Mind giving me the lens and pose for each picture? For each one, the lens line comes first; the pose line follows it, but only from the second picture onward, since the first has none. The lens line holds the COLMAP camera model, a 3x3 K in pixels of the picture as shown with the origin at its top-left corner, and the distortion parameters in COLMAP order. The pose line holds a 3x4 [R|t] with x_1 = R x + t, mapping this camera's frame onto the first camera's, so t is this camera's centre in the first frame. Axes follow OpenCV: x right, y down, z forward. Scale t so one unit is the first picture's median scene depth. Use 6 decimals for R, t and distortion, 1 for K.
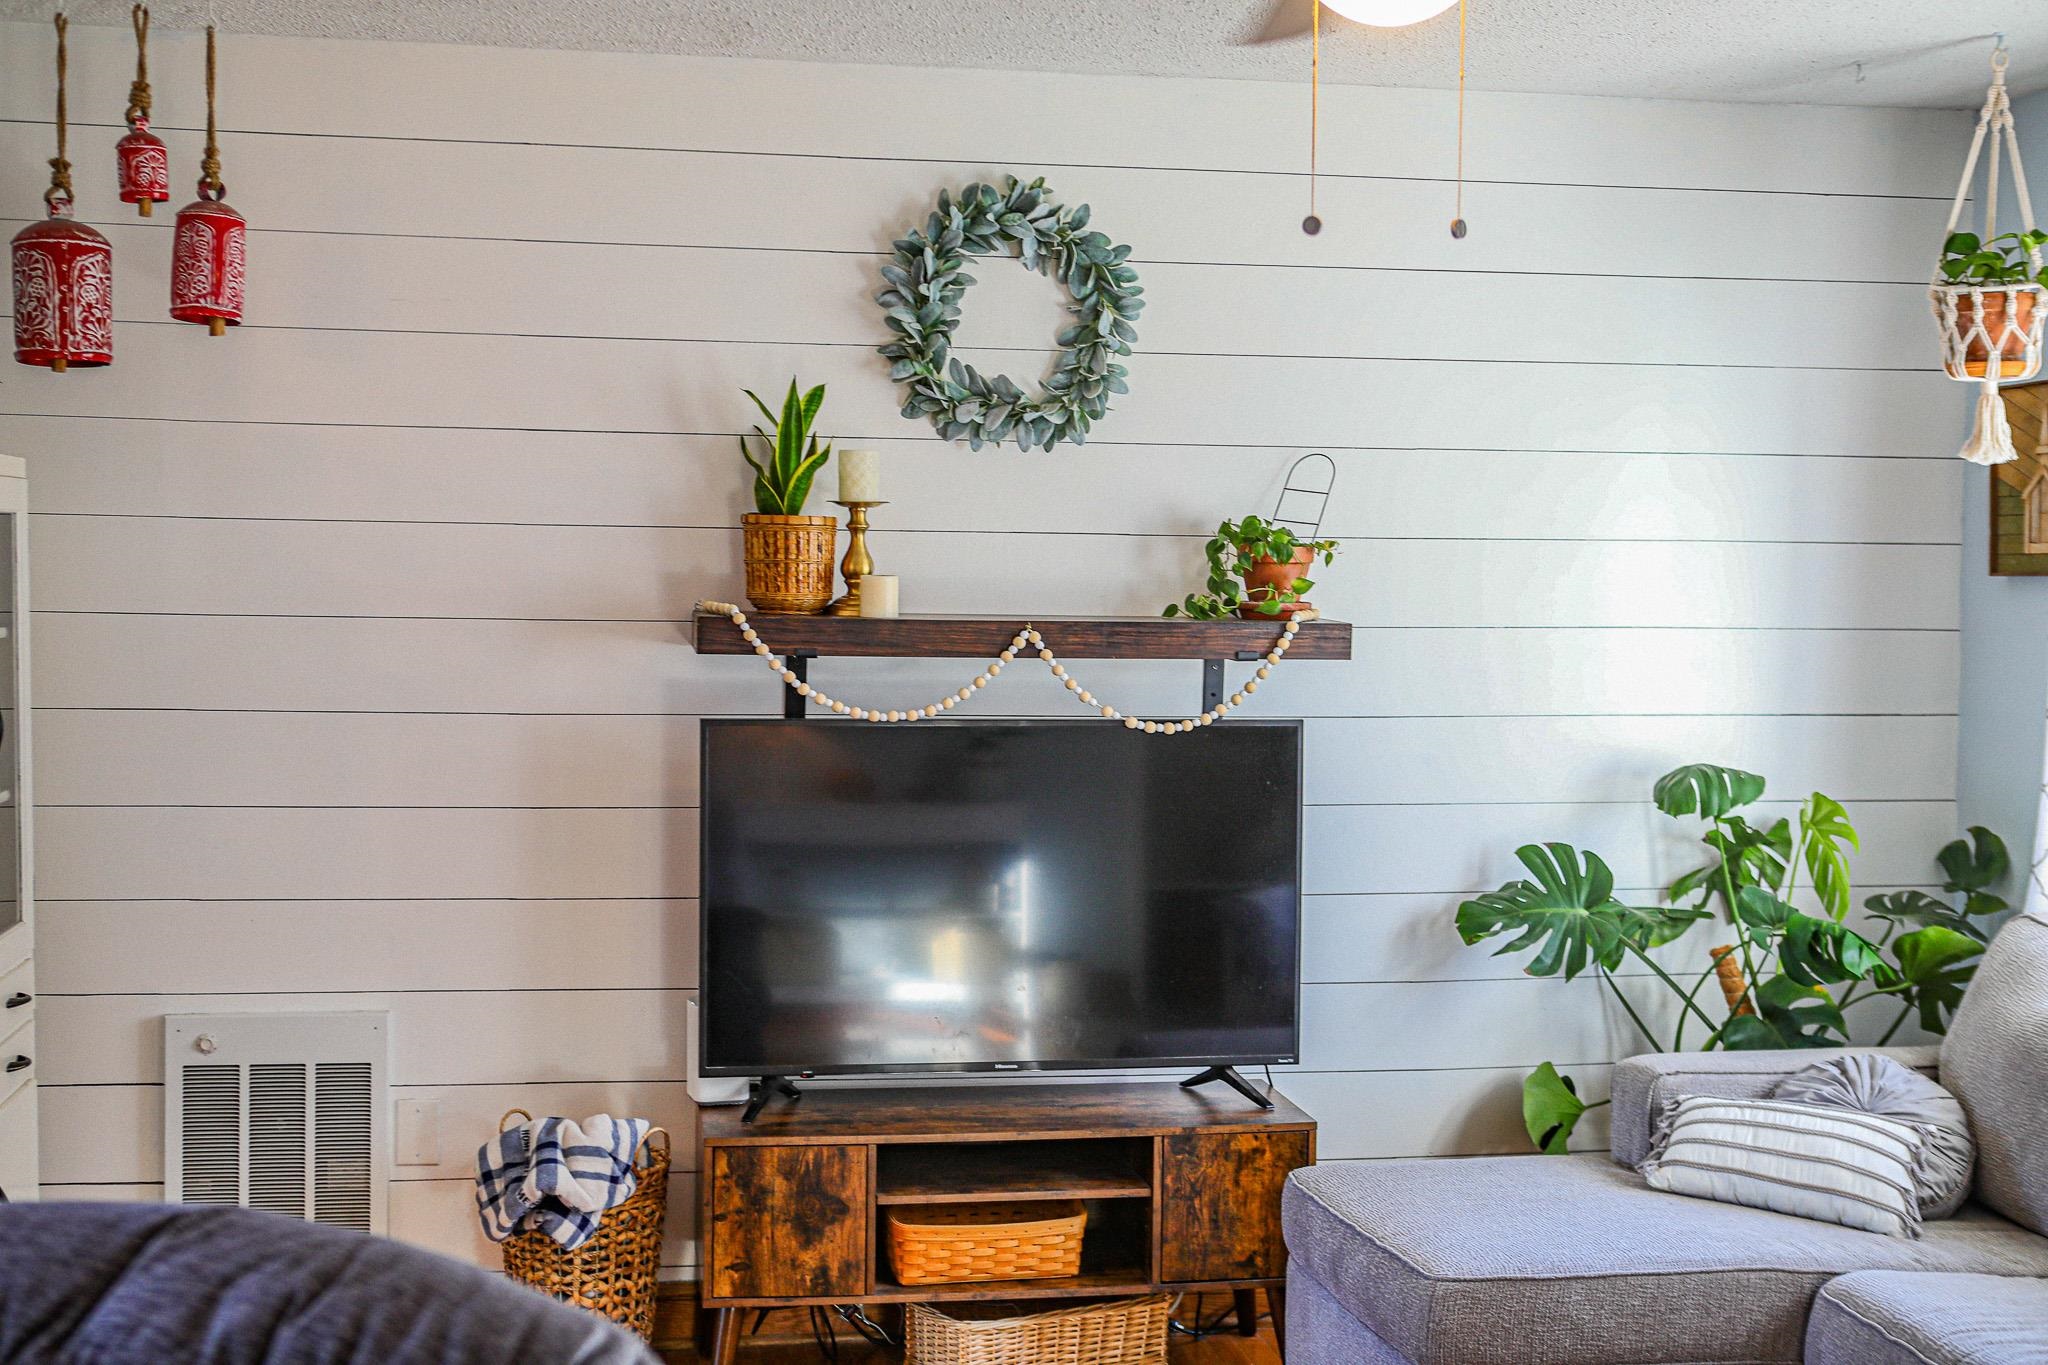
lens RADIAL K [[2564.6, 0, 1036.0], [0, 2564.6, 706.7], [0, 0, 1]] dist [-0.001886, 0.000000]
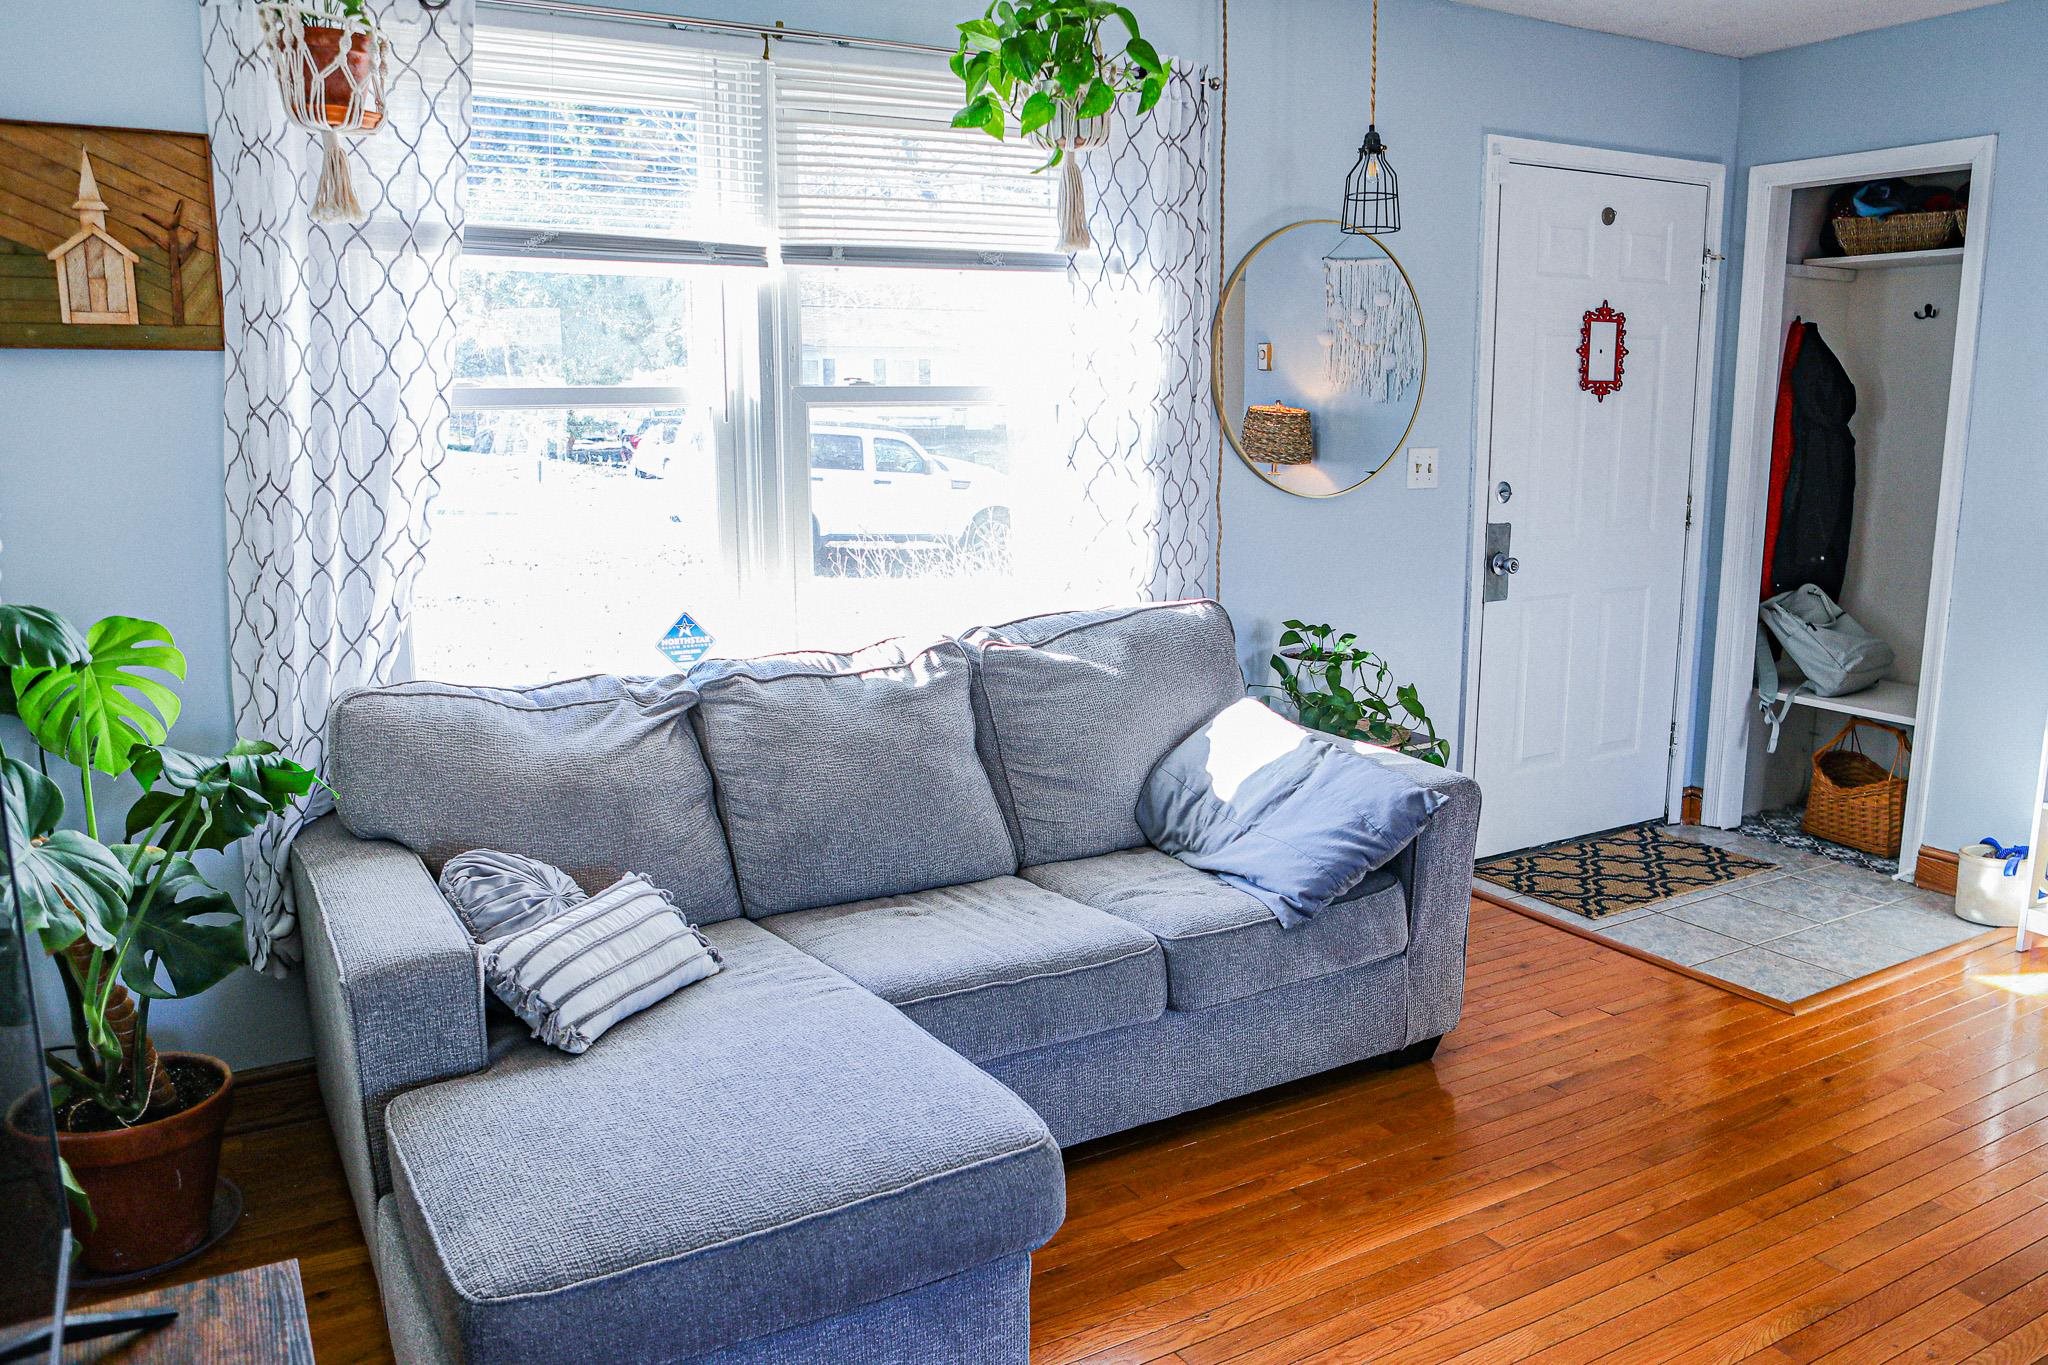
lens RADIAL K [[1528.8, 0, 1022.2], [0, 1528.8, 694.3], [0, 0, 1]] dist [-0.088112, 0.042964]
pose [[-0.342389, -0.184695, 0.921226, -0.235724], [0.038746, 0.976879, 0.210253, -0.030843], [-0.938759, 0.107682, -0.327316, 0.929285]]
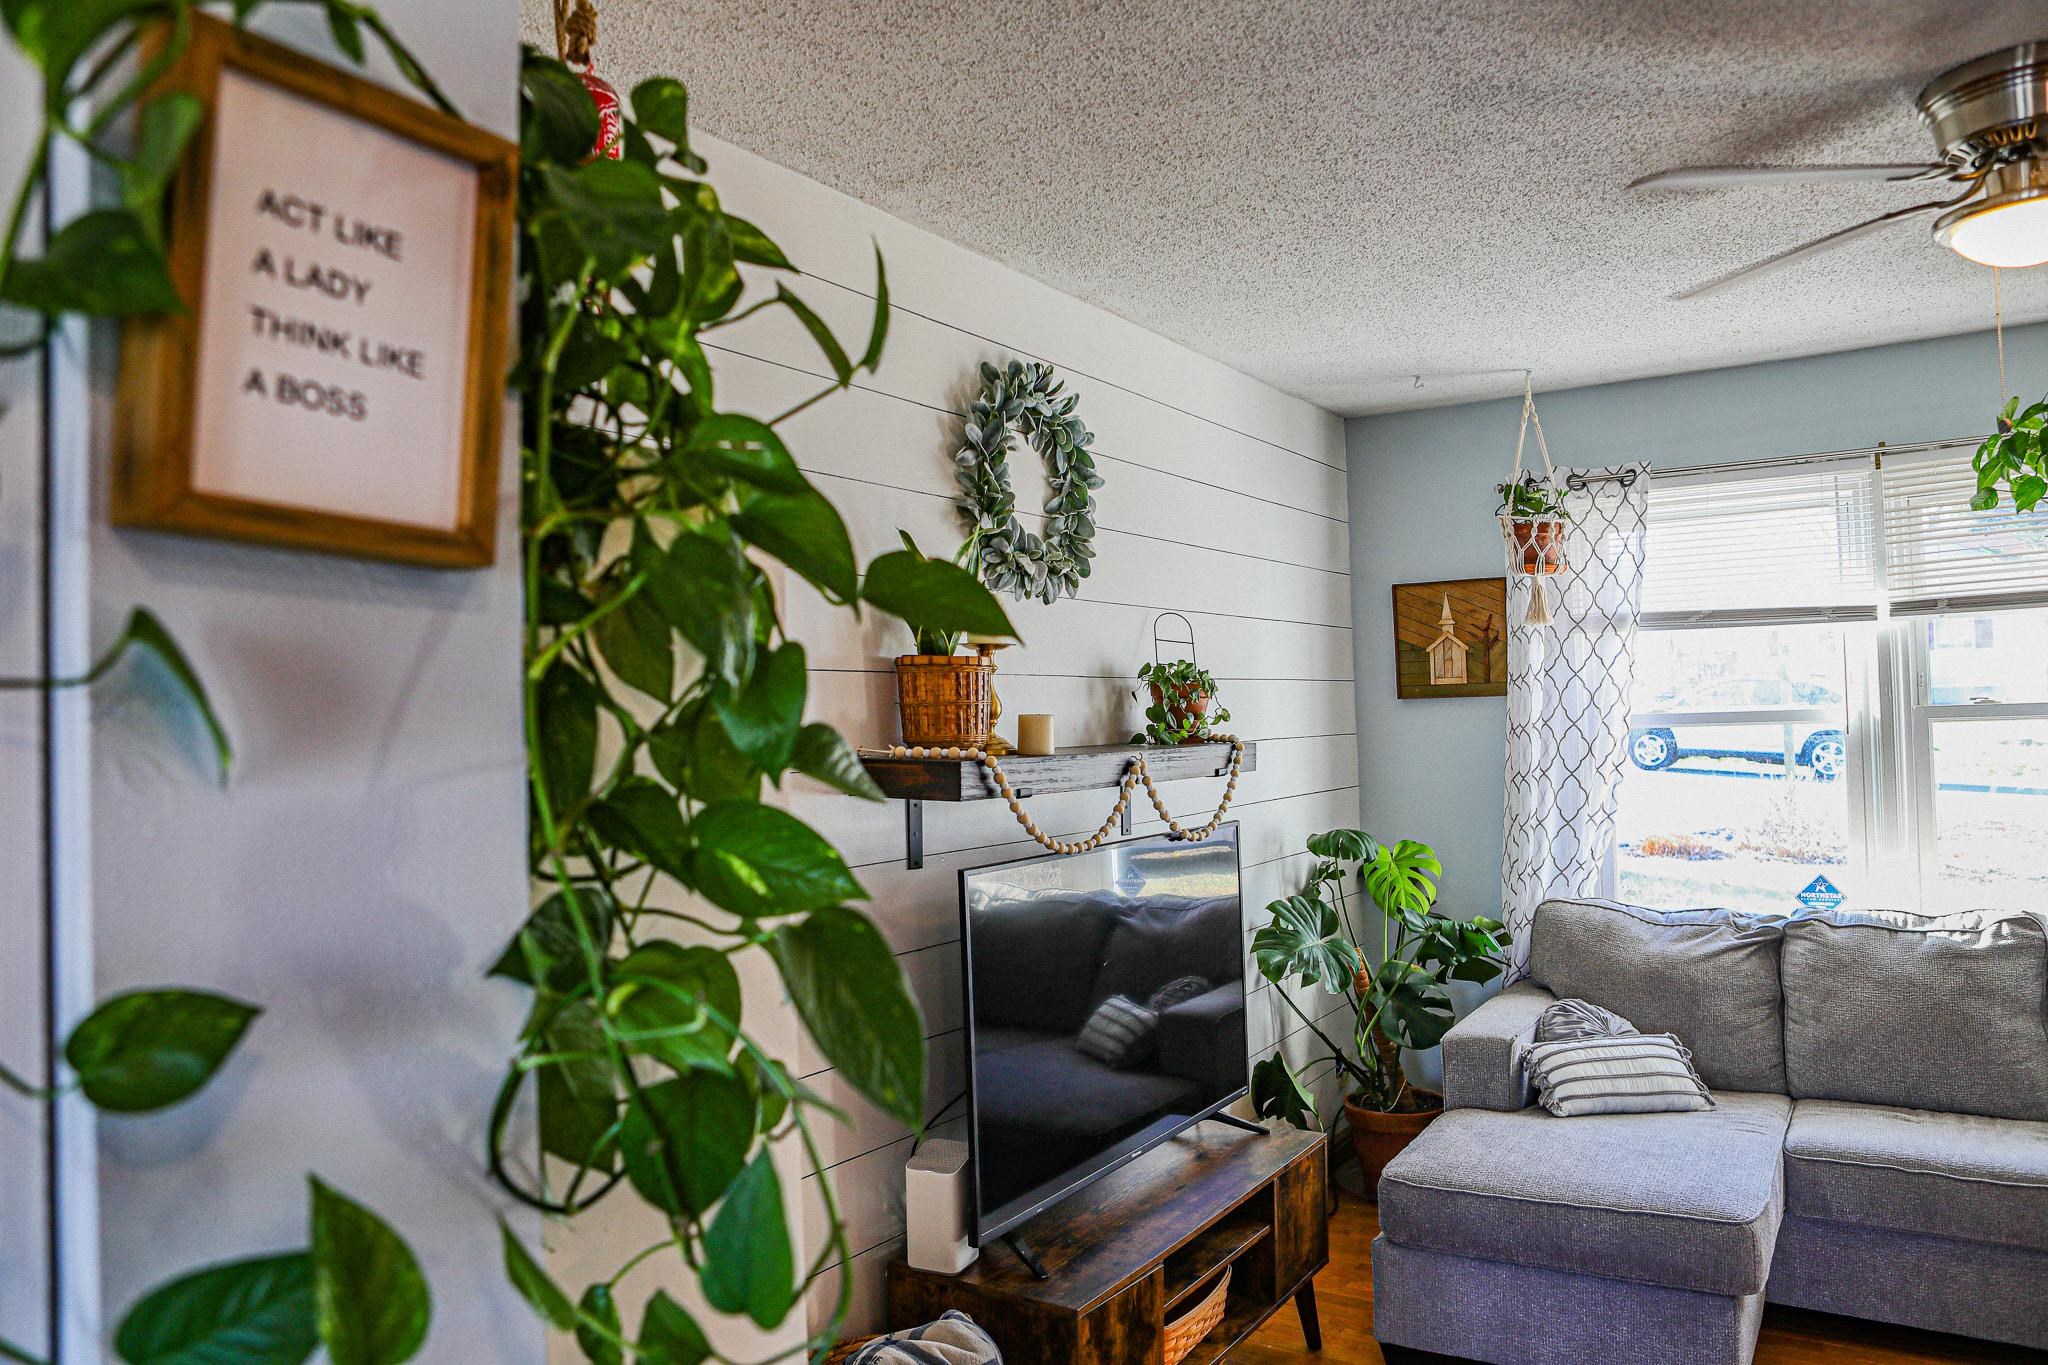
lens RADIAL K [[1411.0, 0, 1033.4], [0, 1411.0, 696.2], [0, 0, 1]] dist [-0.102510, 0.072268]
pose [[0.679864, -0.016869, 0.733144, -0.482675], [0.068755, 0.996798, -0.040824, -0.035029], [-0.730108, 0.078162, 0.678847, 0.613311]]
